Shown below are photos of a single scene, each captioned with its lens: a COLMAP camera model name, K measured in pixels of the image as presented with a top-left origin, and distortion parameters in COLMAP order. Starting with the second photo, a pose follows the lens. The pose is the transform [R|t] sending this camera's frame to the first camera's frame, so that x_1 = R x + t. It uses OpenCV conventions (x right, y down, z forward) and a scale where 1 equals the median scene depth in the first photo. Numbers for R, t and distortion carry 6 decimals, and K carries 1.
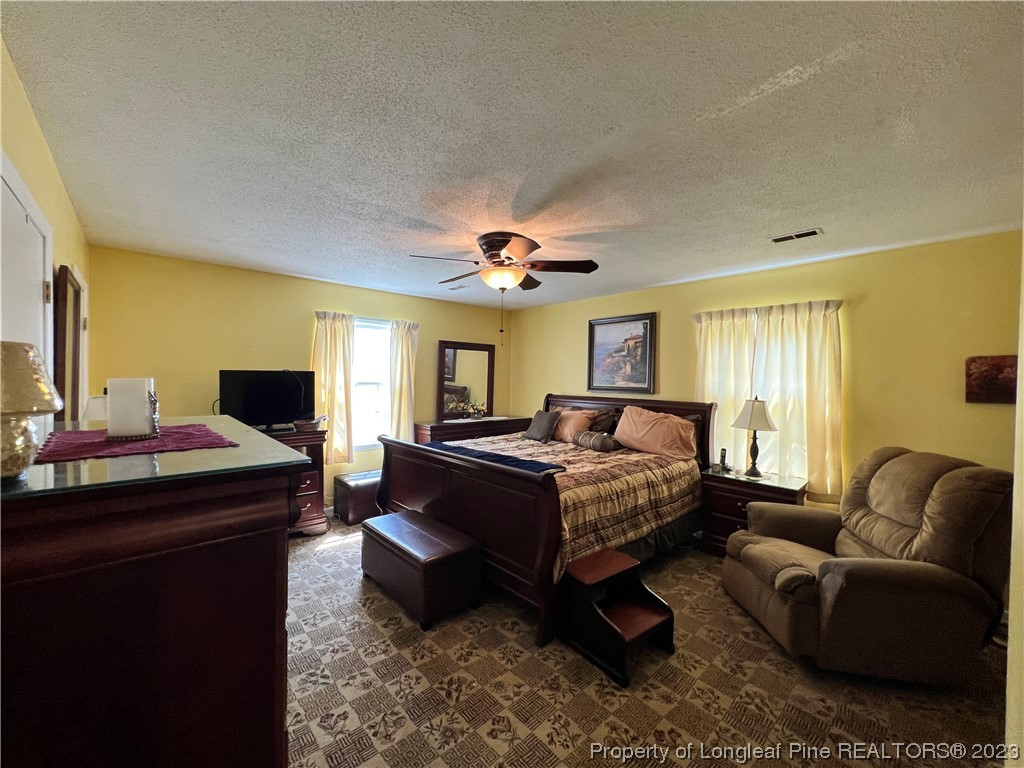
lens RADIAL K [[407.6, 0, 519.8], [0, 407.6, 381.4], [0, 0, 1]] dist [0.000920, 0.000541]
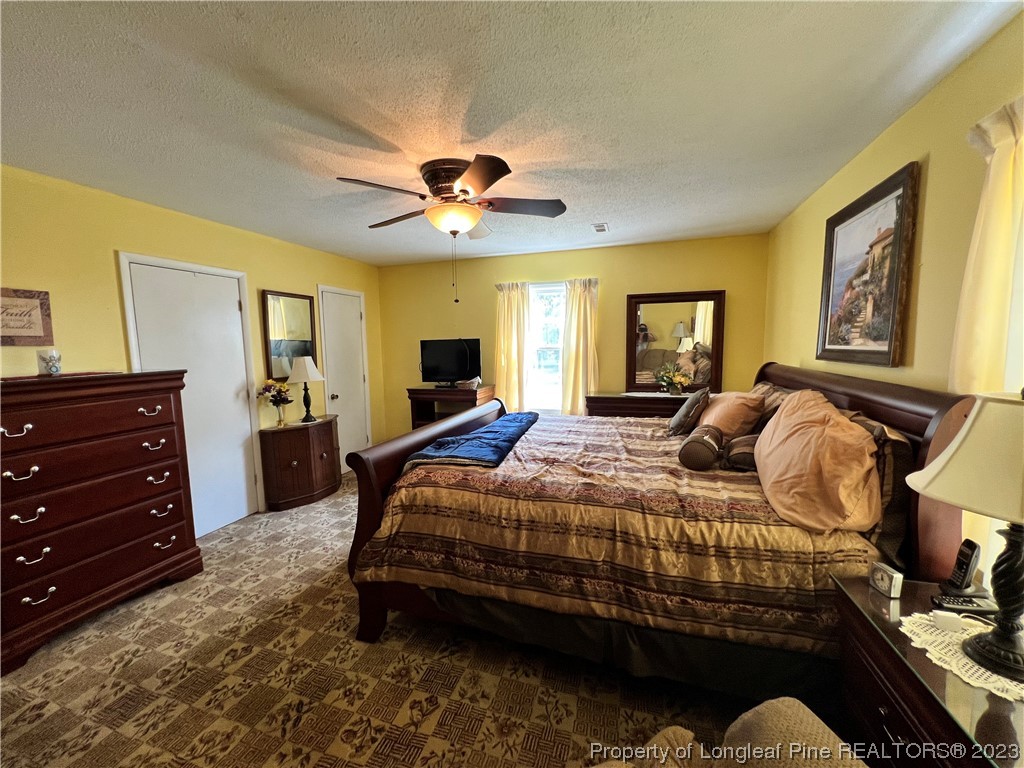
lens RADIAL K [[407.6, 0, 515.0], [0, 407.6, 388.7], [0, 0, 1]] dist [0.000920, 0.000541]
pose [[0.498163, 0.074365, -0.863889, 0.631563], [0.022245, 0.994891, 0.098469, 0.003671], [0.866798, -0.068271, 0.493964, 0.570450]]
